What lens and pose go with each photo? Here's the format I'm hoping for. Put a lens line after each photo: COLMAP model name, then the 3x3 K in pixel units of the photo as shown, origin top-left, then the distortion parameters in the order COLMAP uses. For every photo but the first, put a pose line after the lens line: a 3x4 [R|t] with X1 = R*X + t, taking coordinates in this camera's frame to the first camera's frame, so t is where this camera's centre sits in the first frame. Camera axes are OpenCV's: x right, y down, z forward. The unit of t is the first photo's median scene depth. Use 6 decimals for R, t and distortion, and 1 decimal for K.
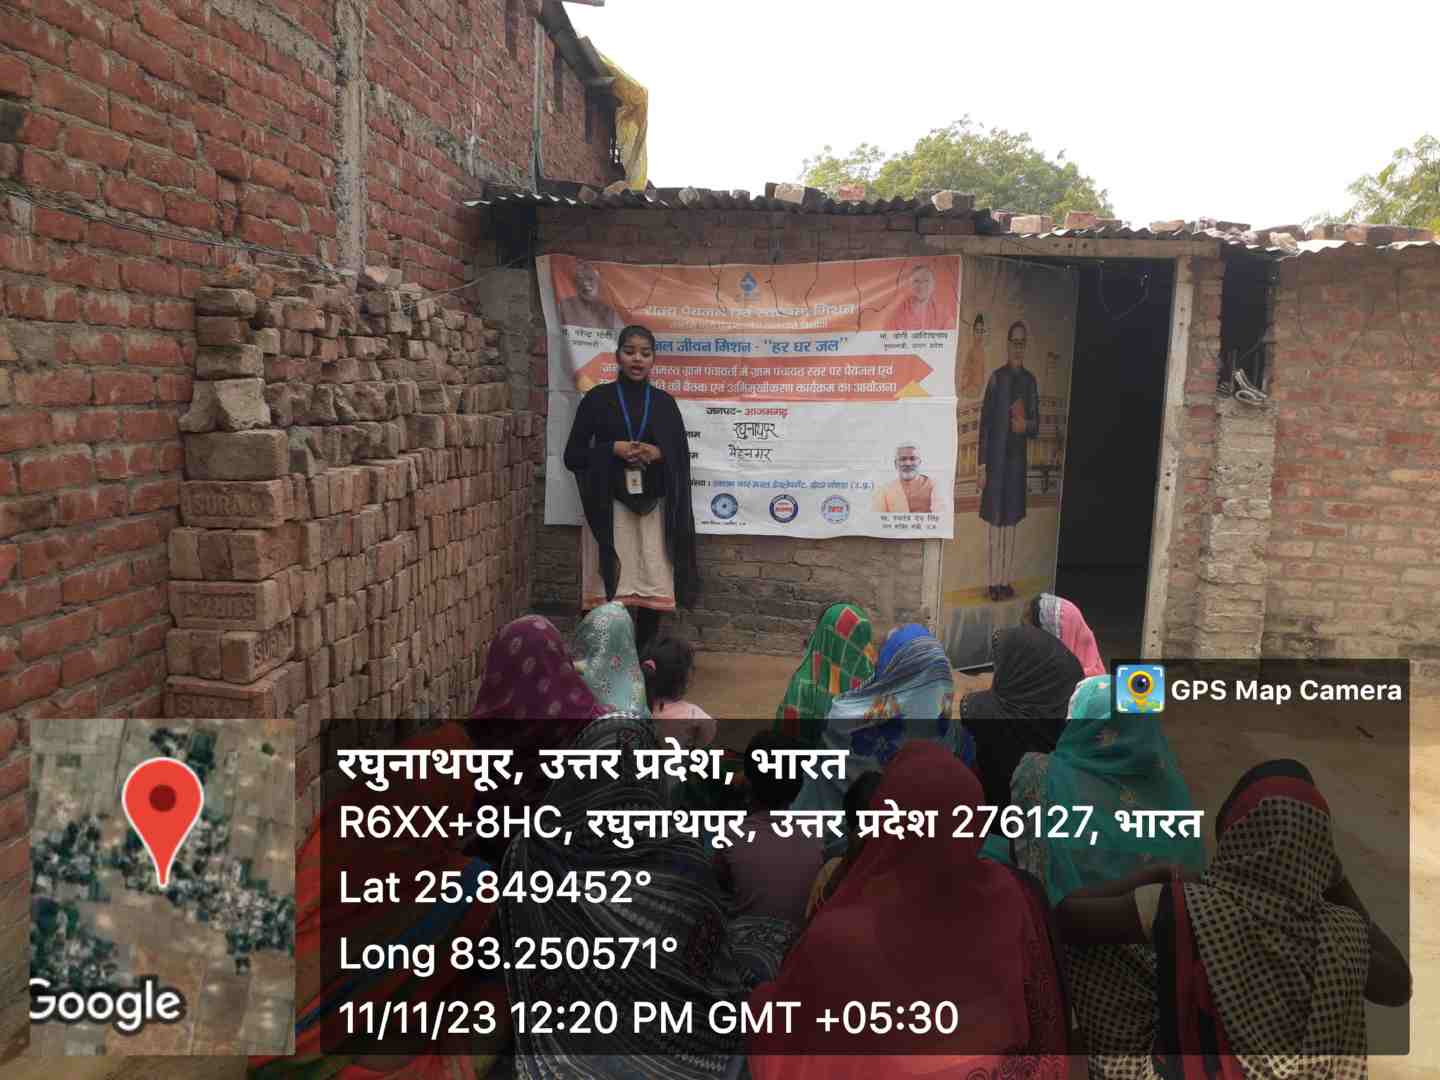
lens RADIAL K [[1171.6, 0, 673.2], [0, 1171.6, 548.0], [0, 0, 1]] dist [0.045732, -0.082223]
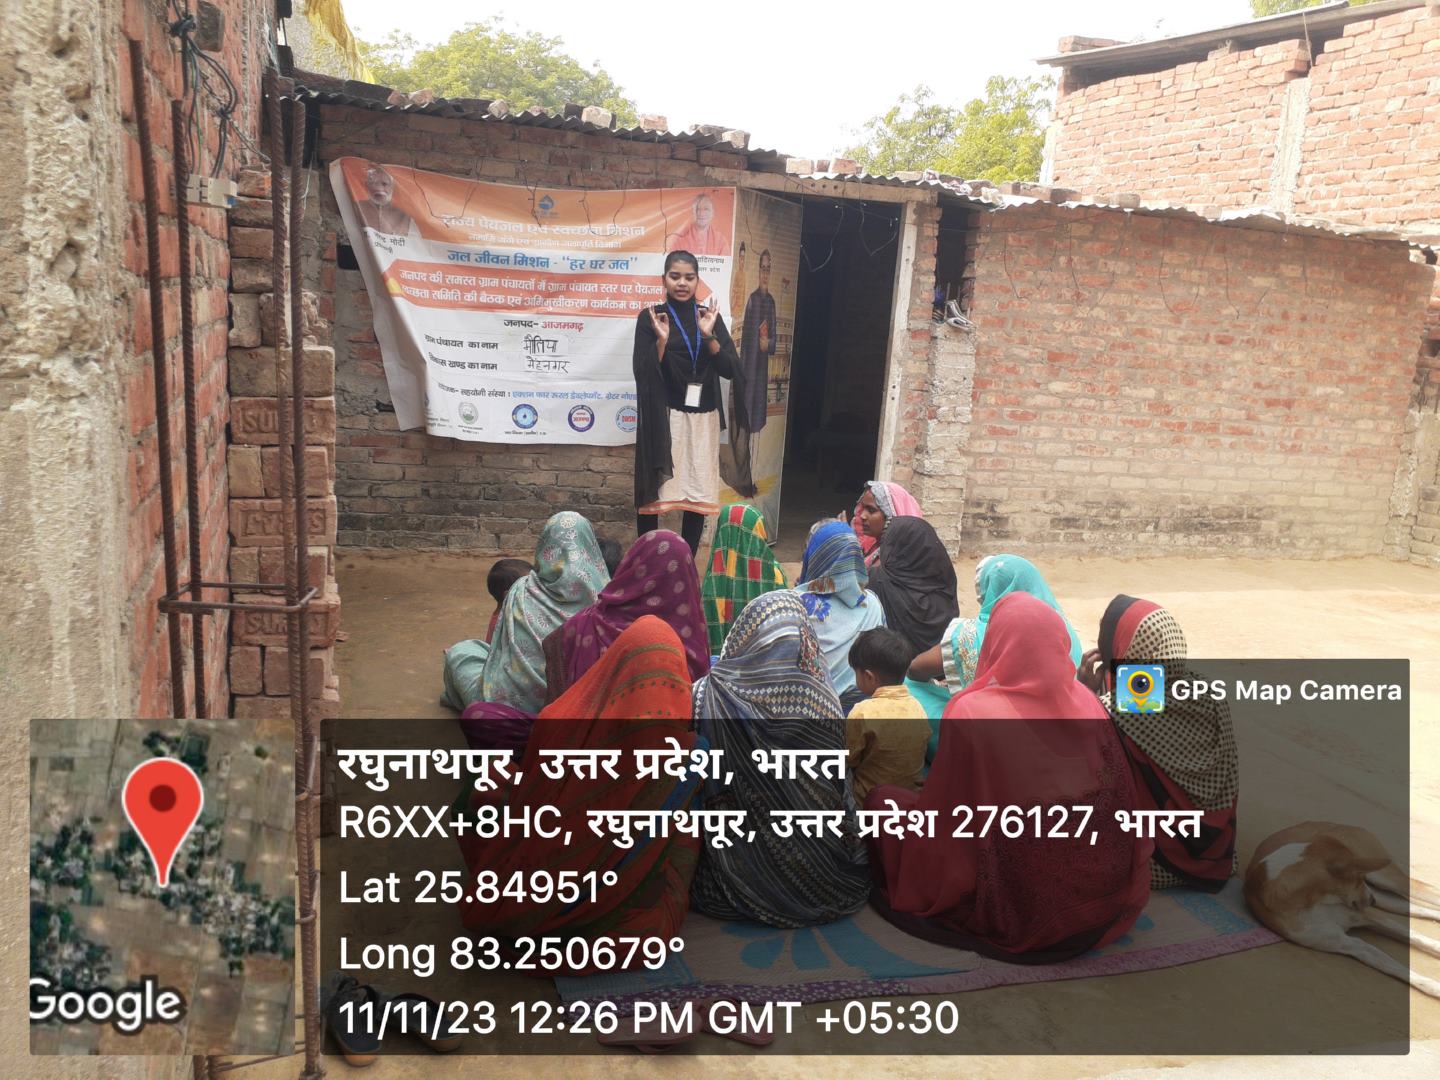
lens RADIAL K [[1171.6, 0, 724.0], [0, 1171.6, 554.2], [0, 0, 1]] dist [0.045732, -0.082223]
pose [[0.913622, -0.058471, 0.402339, -0.232751], [0.024740, 0.995766, 0.088532, -0.002184], [-0.405812, -0.070931, 0.911200, -0.033621]]
